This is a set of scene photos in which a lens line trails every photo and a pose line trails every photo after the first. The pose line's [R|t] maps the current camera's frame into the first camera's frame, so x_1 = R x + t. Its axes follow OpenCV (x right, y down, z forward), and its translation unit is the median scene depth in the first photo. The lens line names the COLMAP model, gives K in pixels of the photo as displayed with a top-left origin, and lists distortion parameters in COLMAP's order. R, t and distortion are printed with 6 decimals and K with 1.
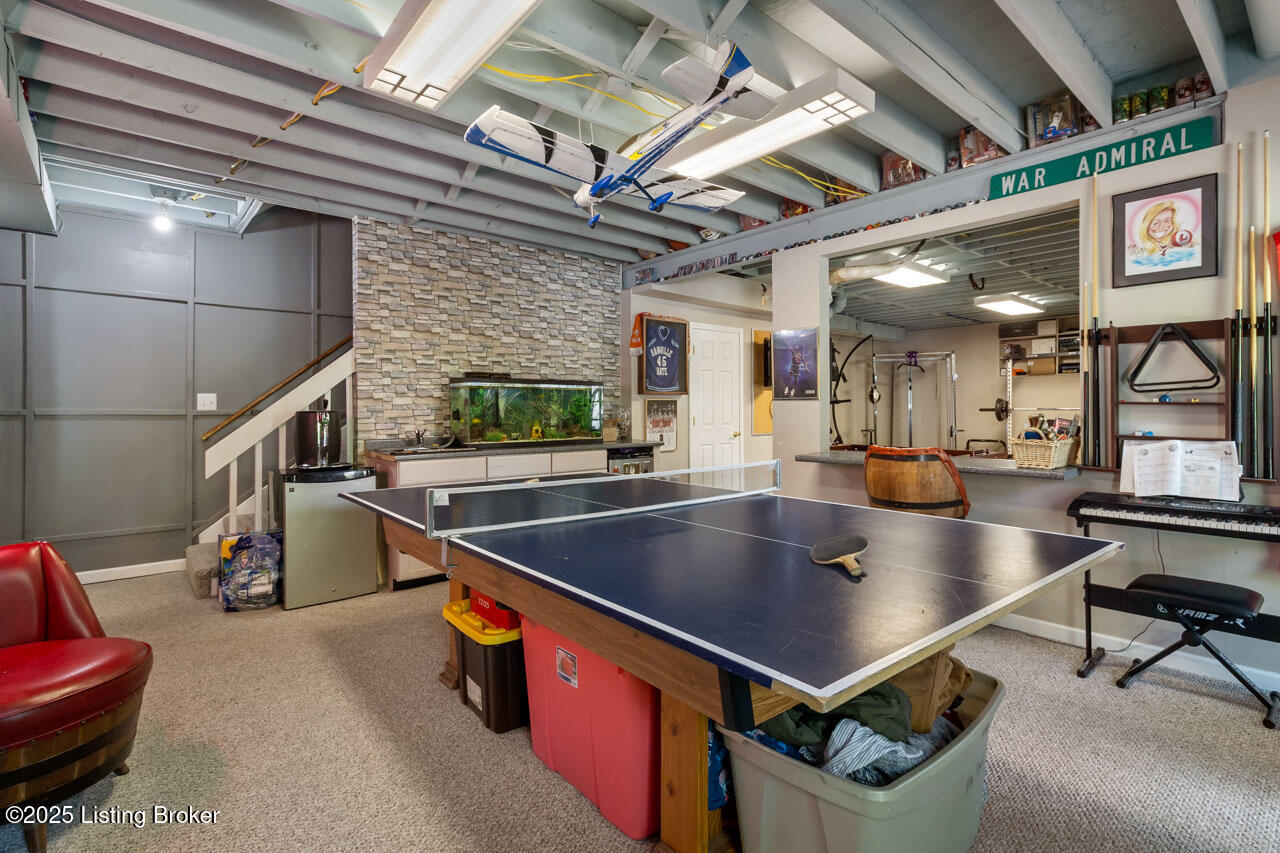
lens RADIAL K [[602.8, 0, 645.2], [0, 602.8, 411.7], [0, 0, 1]] dist [0.001918, 0.000445]
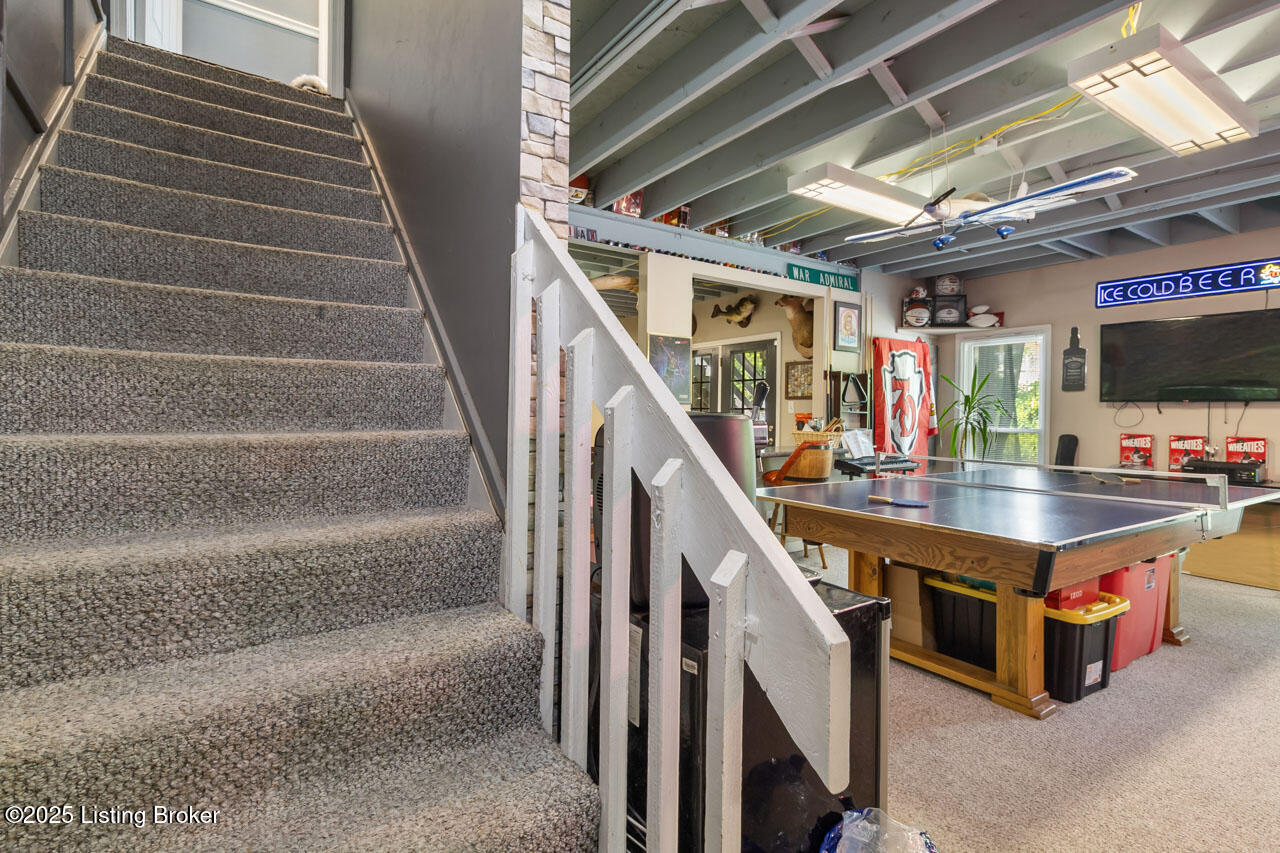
lens RADIAL K [[622.0, 0, 642.7], [0, 622.0, 413.3], [0, 0, 1]] dist [0.010799, 0.000213]
pose [[0.106555, 0.002493, 0.994304, -1.162240], [-0.008318, 0.999964, -0.001615, -0.001144], [-0.994272, -0.008099, 0.106572, 1.331208]]
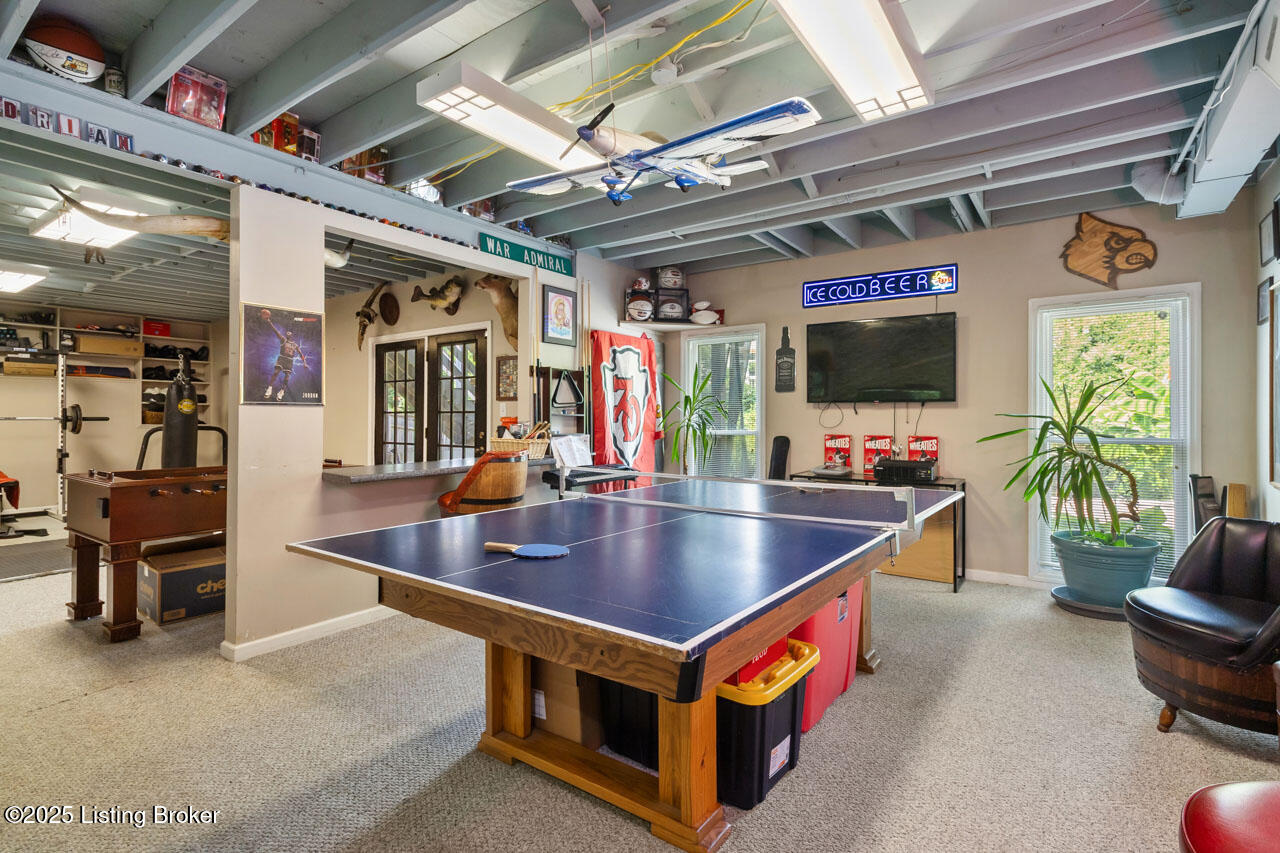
lens RADIAL K [[602.8, 0, 645.2], [0, 602.8, 411.7], [0, 0, 1]] dist [0.001918, 0.000445]
pose [[-0.234689, 0.011124, 0.972007, -0.794911], [0.002292, 0.999938, -0.010891, -0.004129], [-0.972068, -0.000328, -0.234700, 1.068656]]
